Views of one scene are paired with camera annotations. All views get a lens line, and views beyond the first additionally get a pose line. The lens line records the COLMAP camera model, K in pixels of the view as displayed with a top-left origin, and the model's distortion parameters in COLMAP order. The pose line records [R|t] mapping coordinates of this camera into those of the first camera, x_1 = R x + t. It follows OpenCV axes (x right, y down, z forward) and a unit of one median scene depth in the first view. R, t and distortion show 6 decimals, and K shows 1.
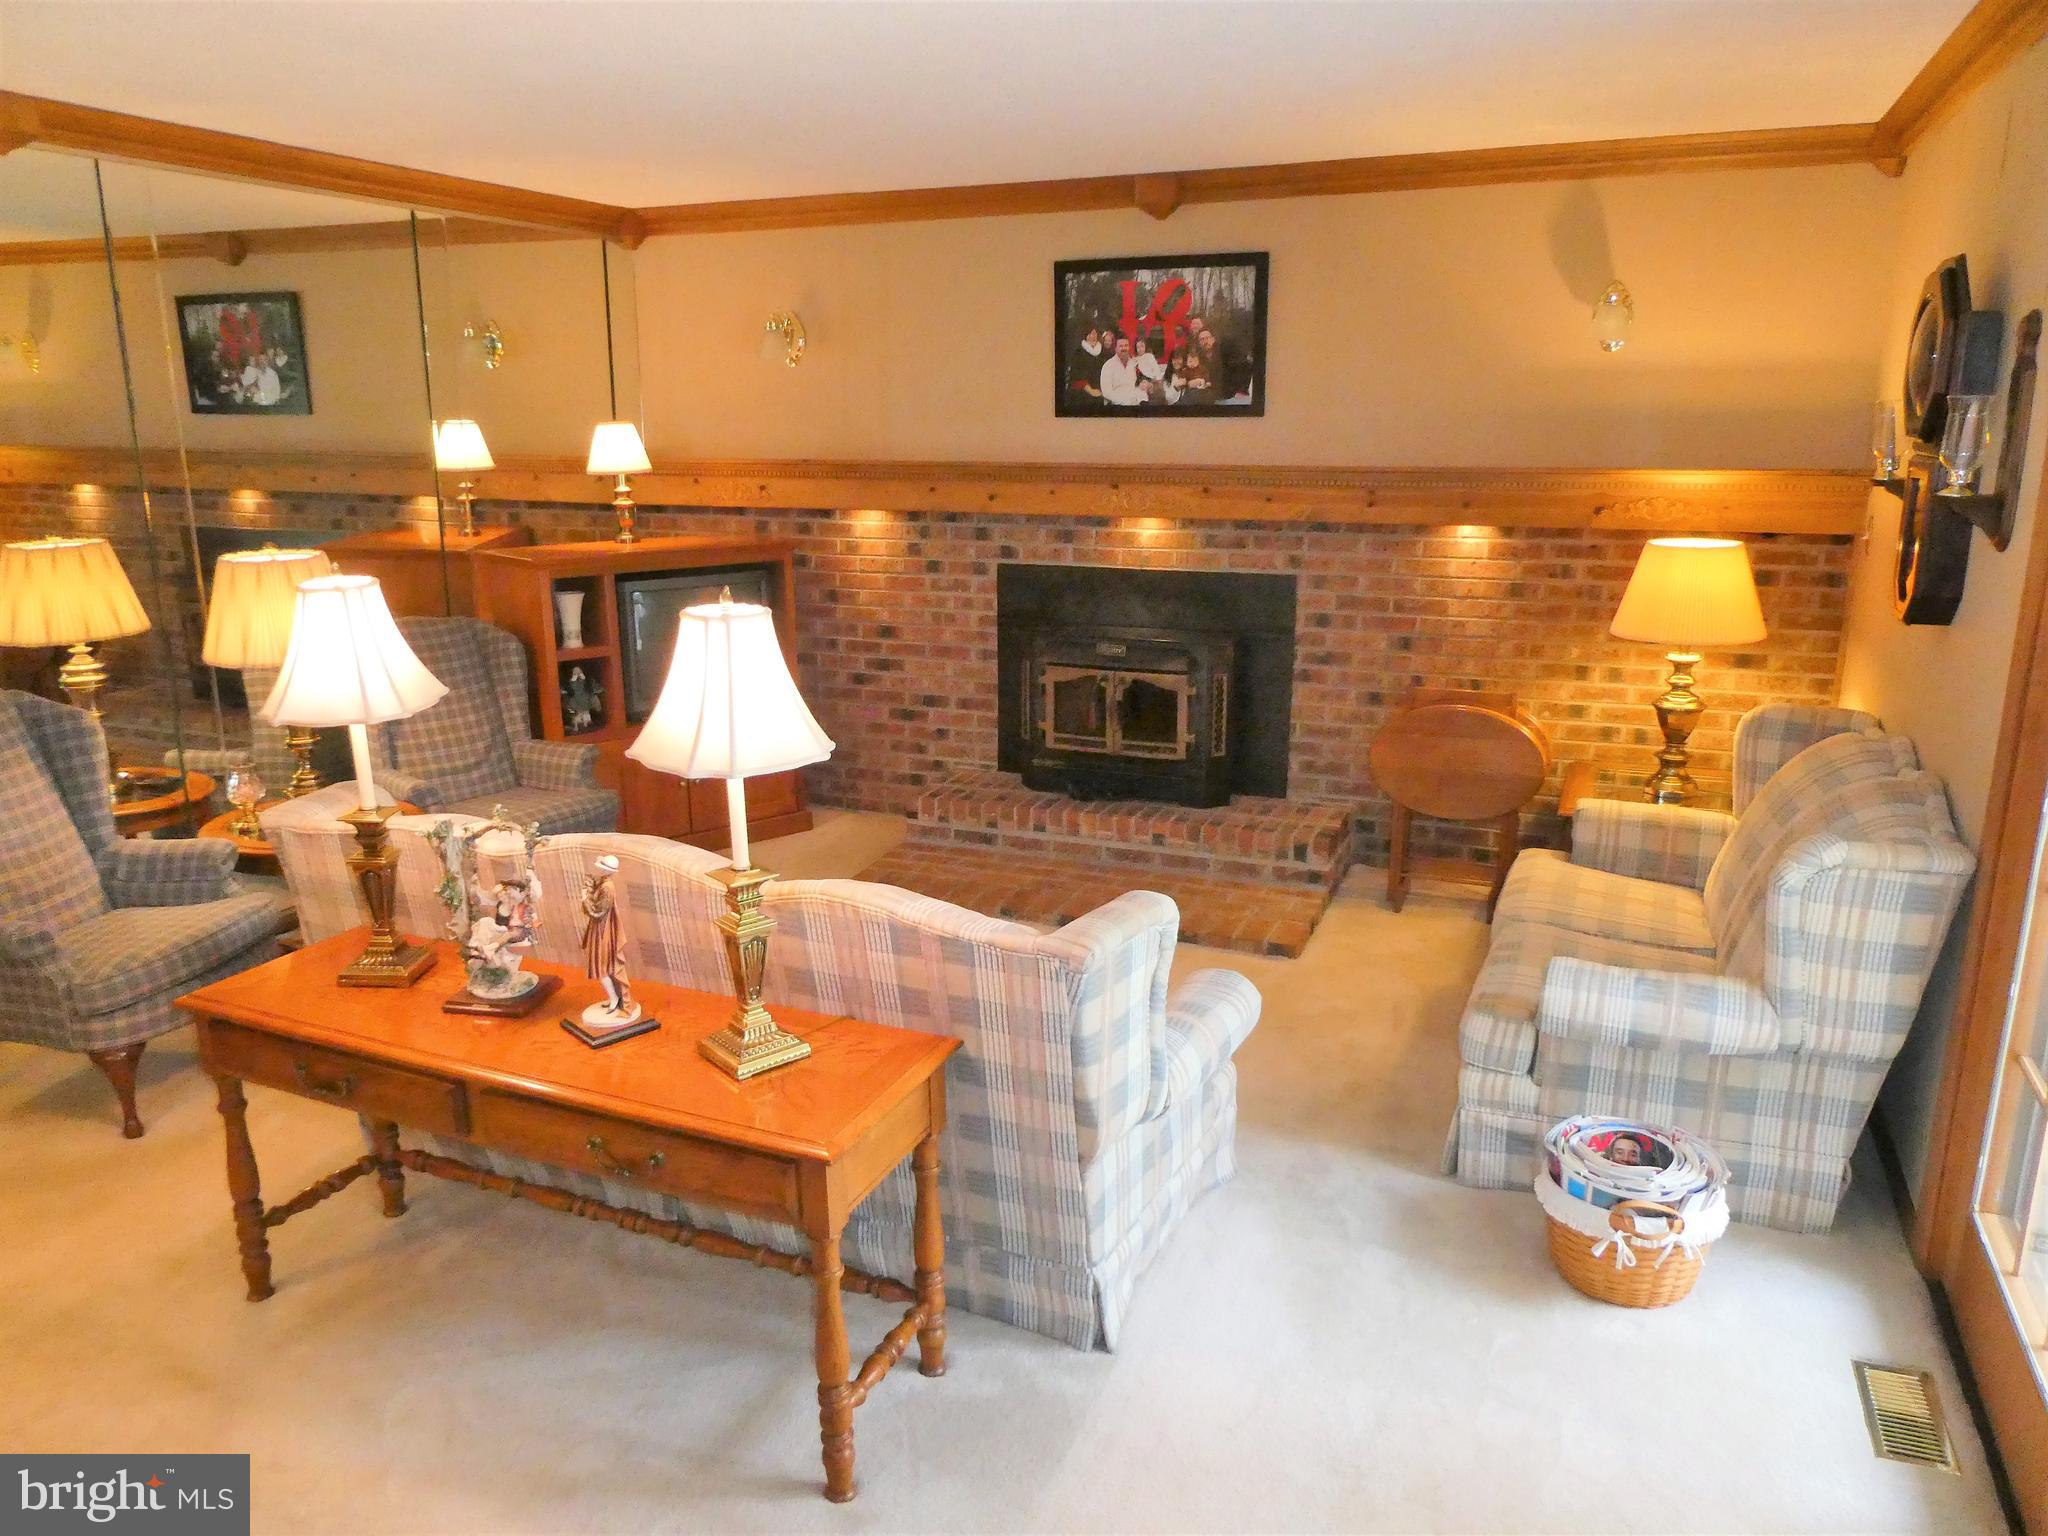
lens RADIAL K [[1453.5, 0, 1027.1], [0, 1453.5, 761.0], [0, 0, 1]] dist [0.002732, -0.011962]
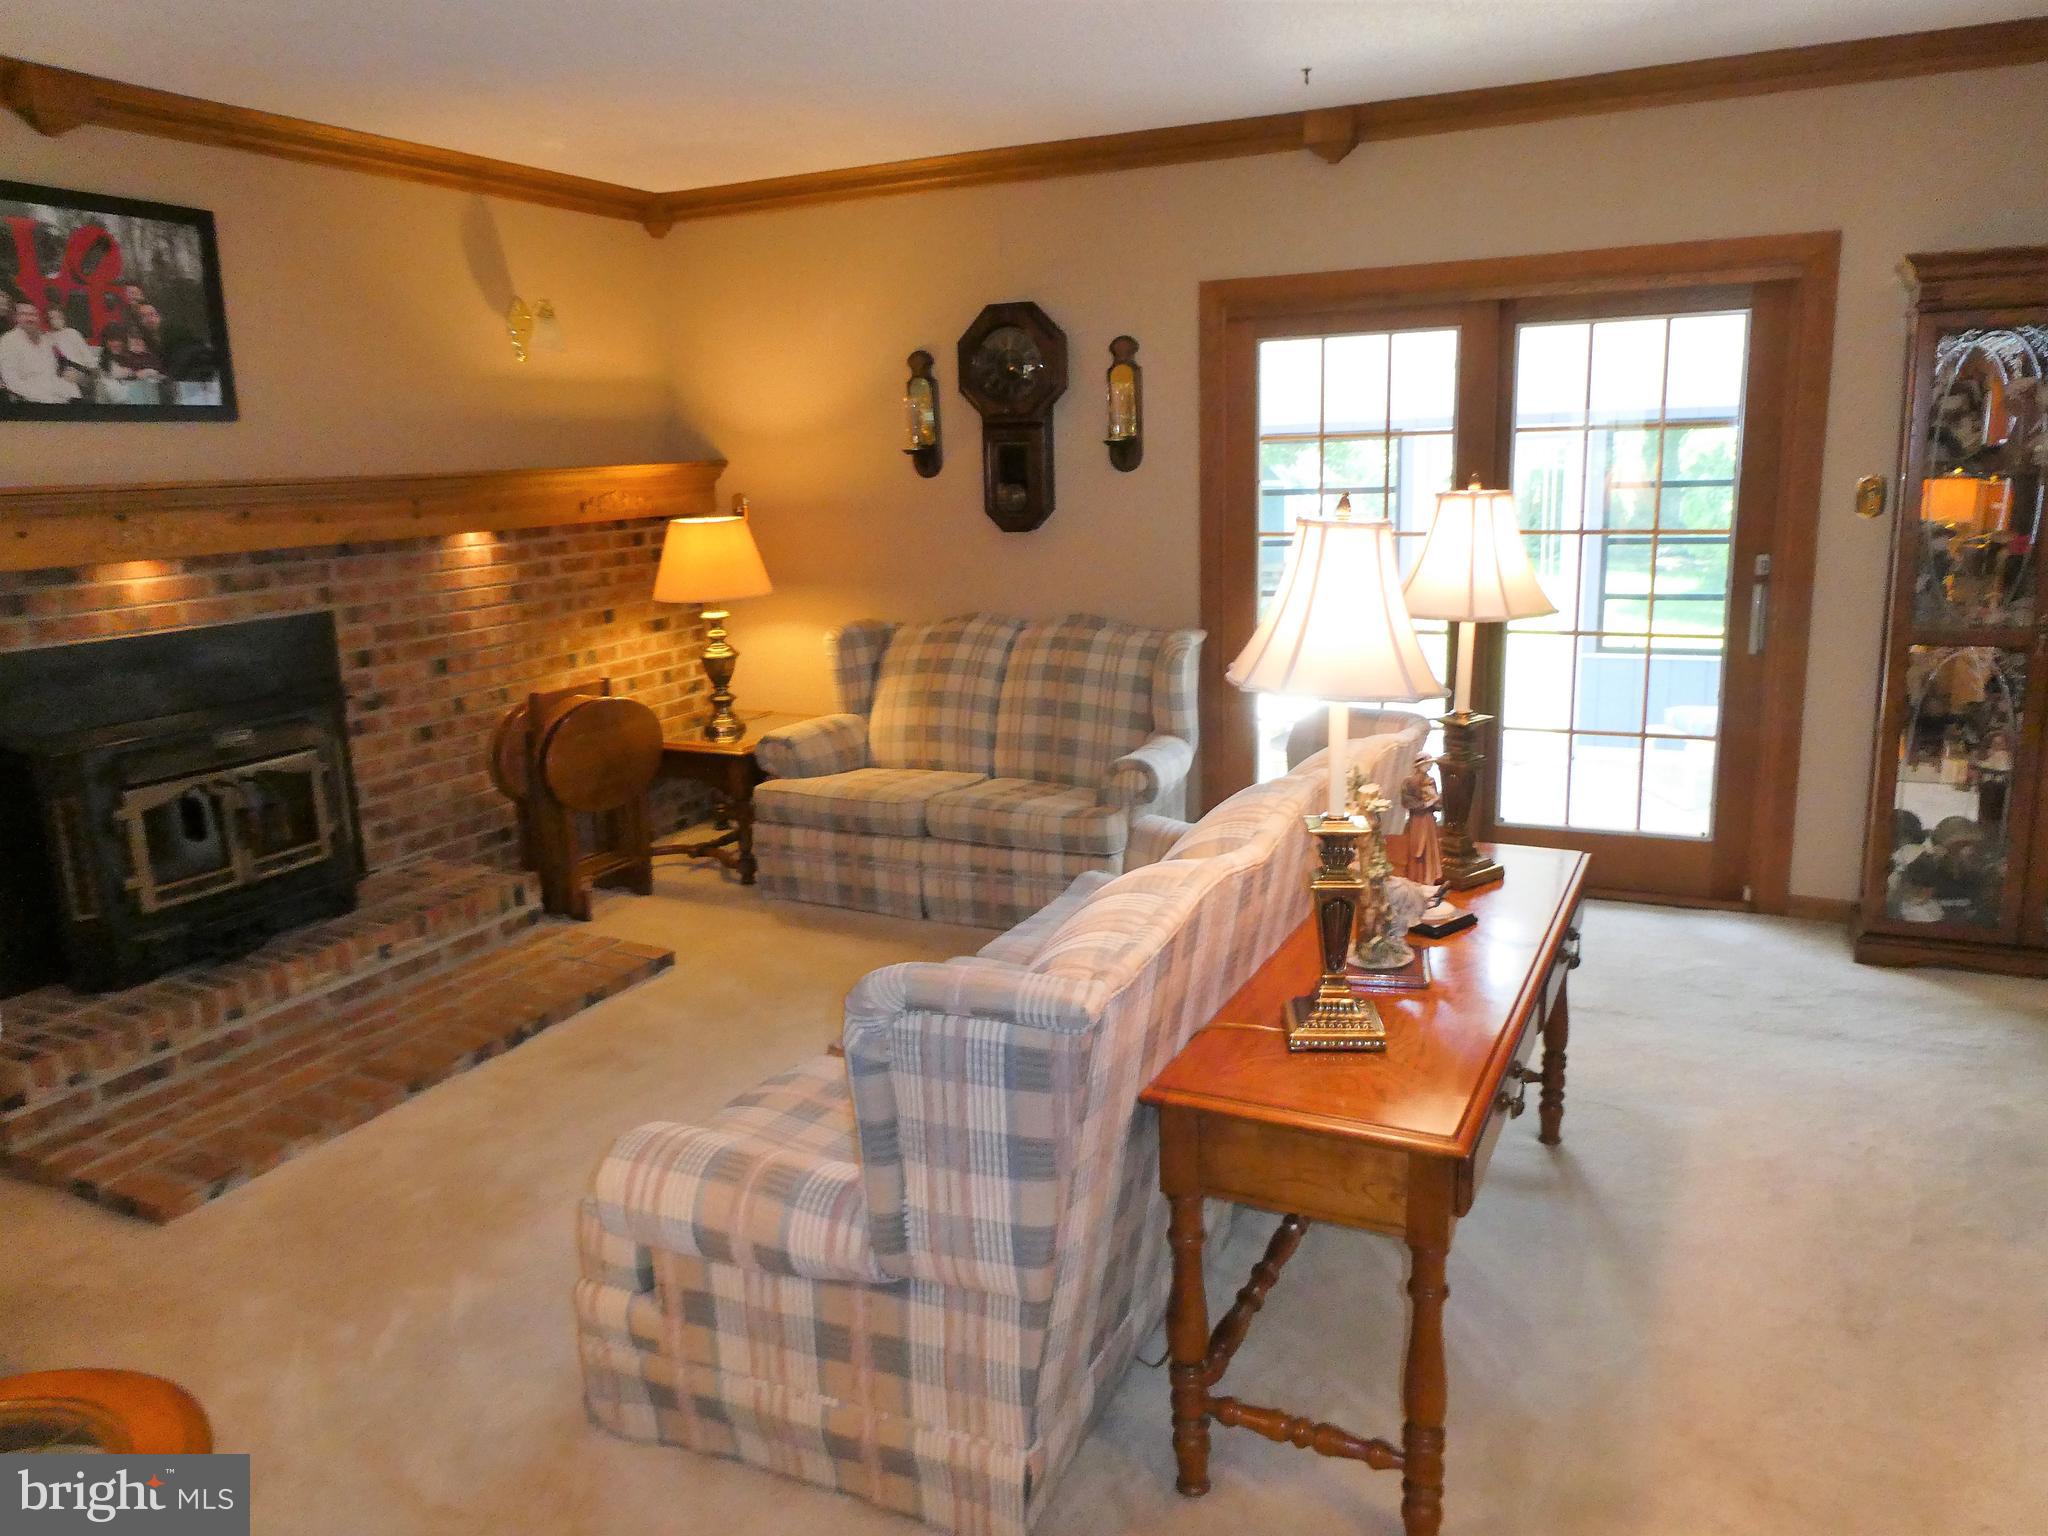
lens RADIAL K [[1453.5, 0, 1024.1], [0, 1453.5, 775.8], [0, 0, 1]] dist [0.002732, -0.011962]
pose [[0.043158, -0.214348, 0.975803, -0.630730], [0.268062, 0.943384, 0.195371, -0.095133], [-0.962435, 0.253144, 0.098173, 0.562045]]
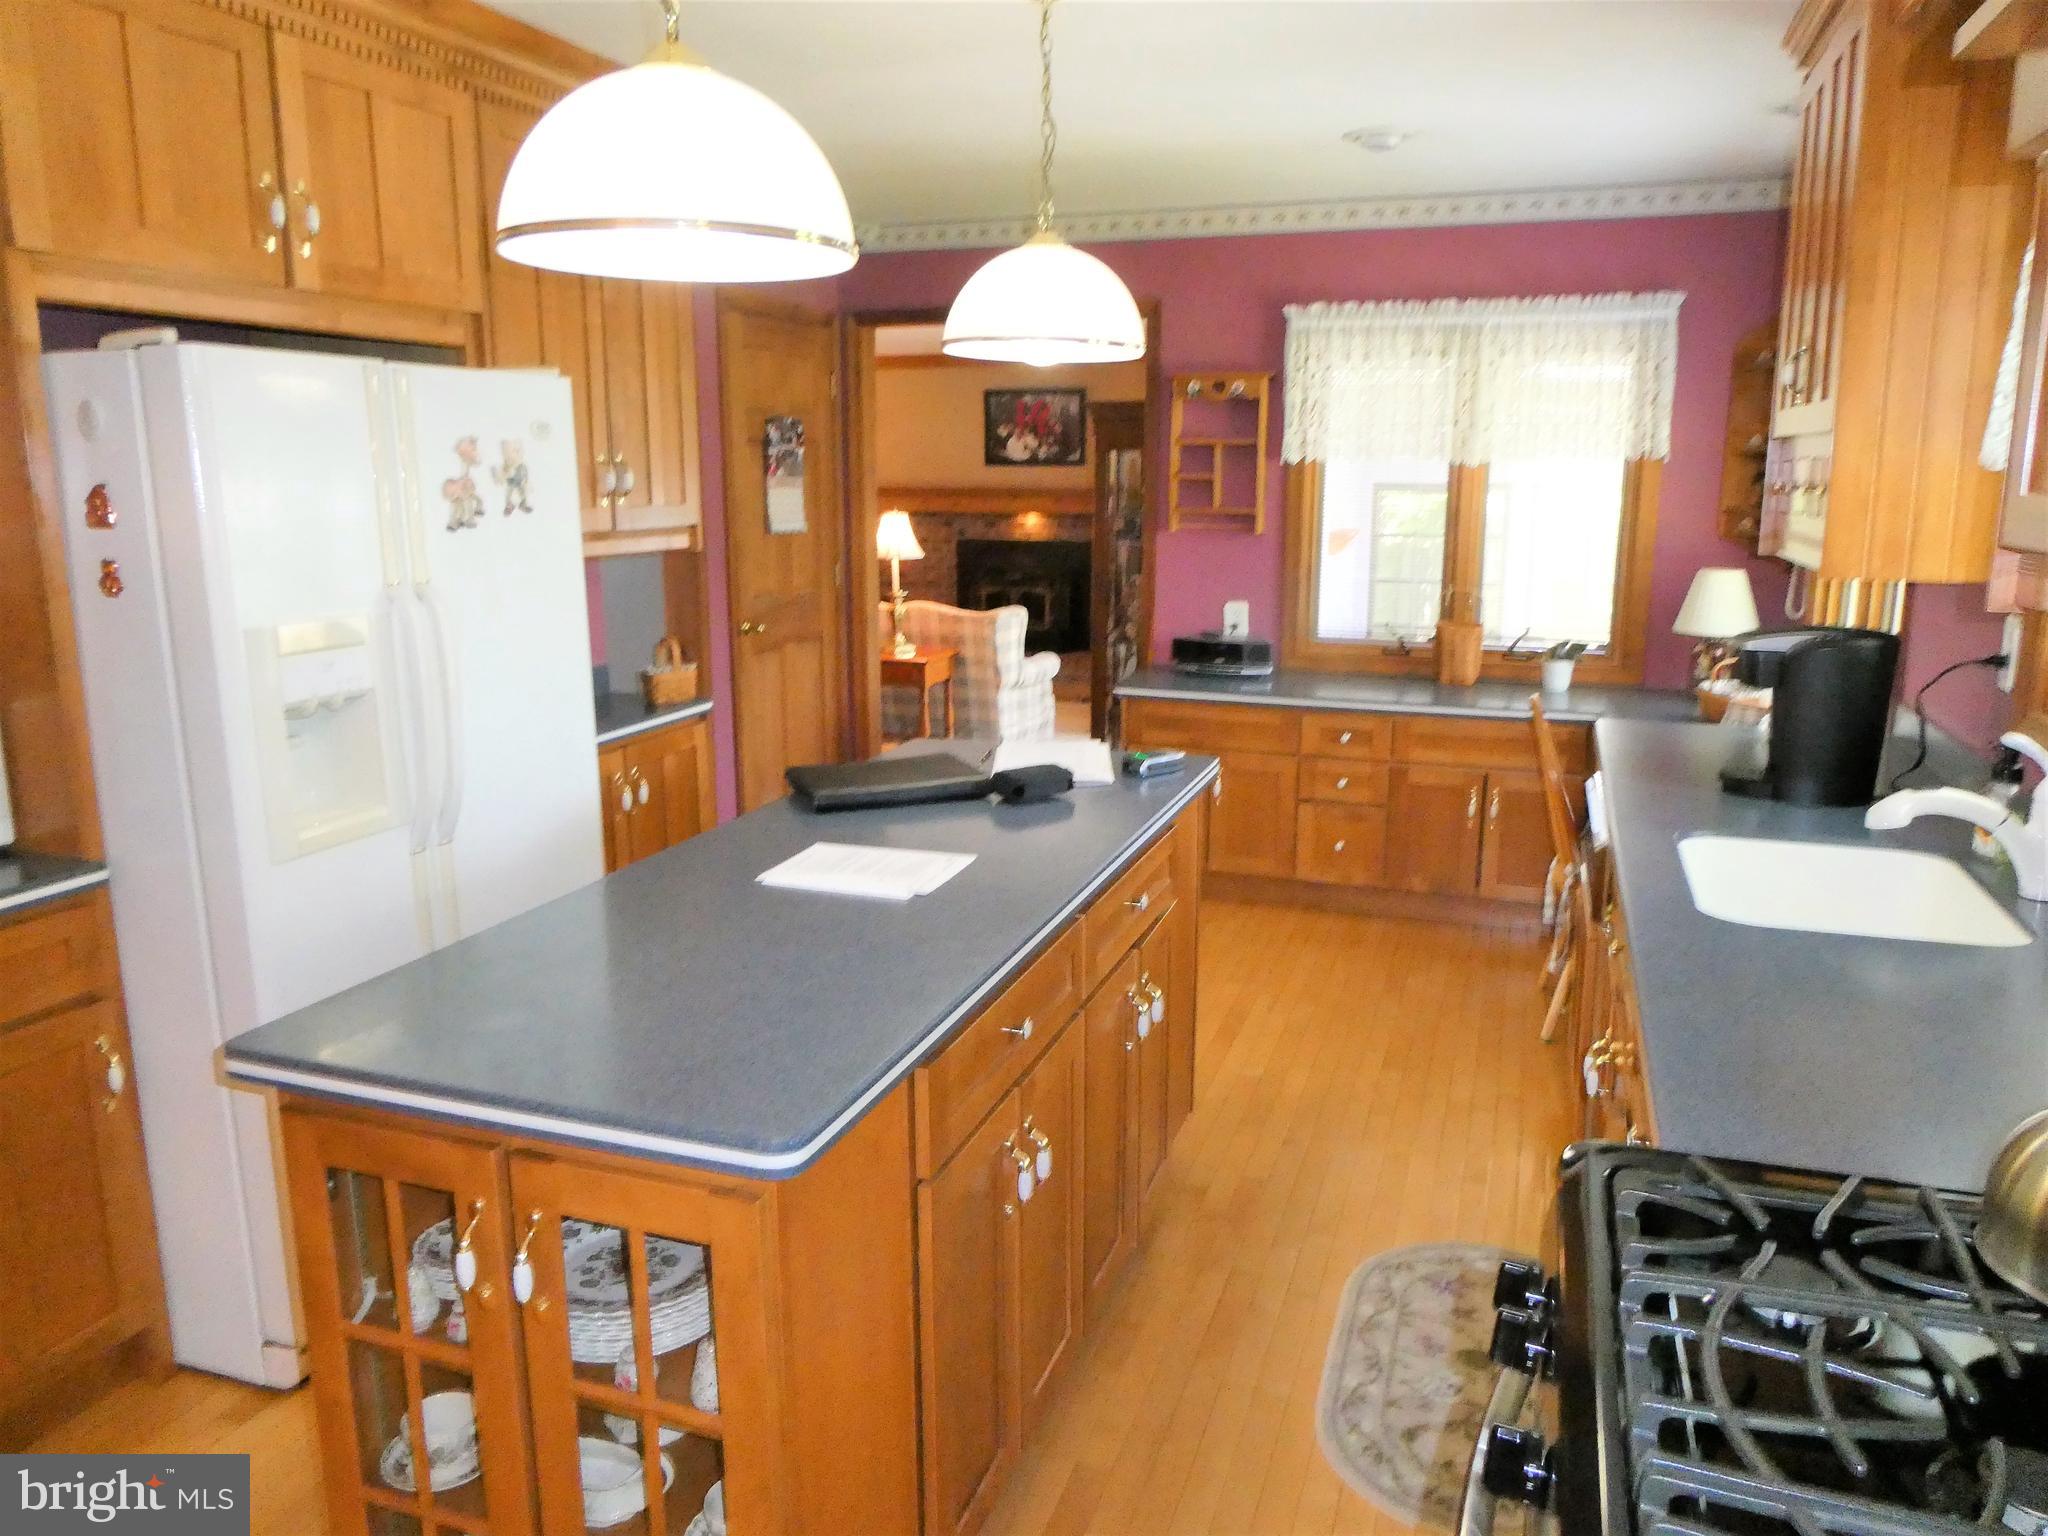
lens RADIAL K [[1453.5, 0, 1019.6], [0, 1453.5, 756.0], [0, 0, 1]] dist [0.002732, -0.011962]
pose [[0.999031, -0.007516, 0.043376, -0.025097], [0.009269, 0.999142, -0.040368, 0.264389], [-0.043035, 0.040731, 0.998243, -1.065482]]
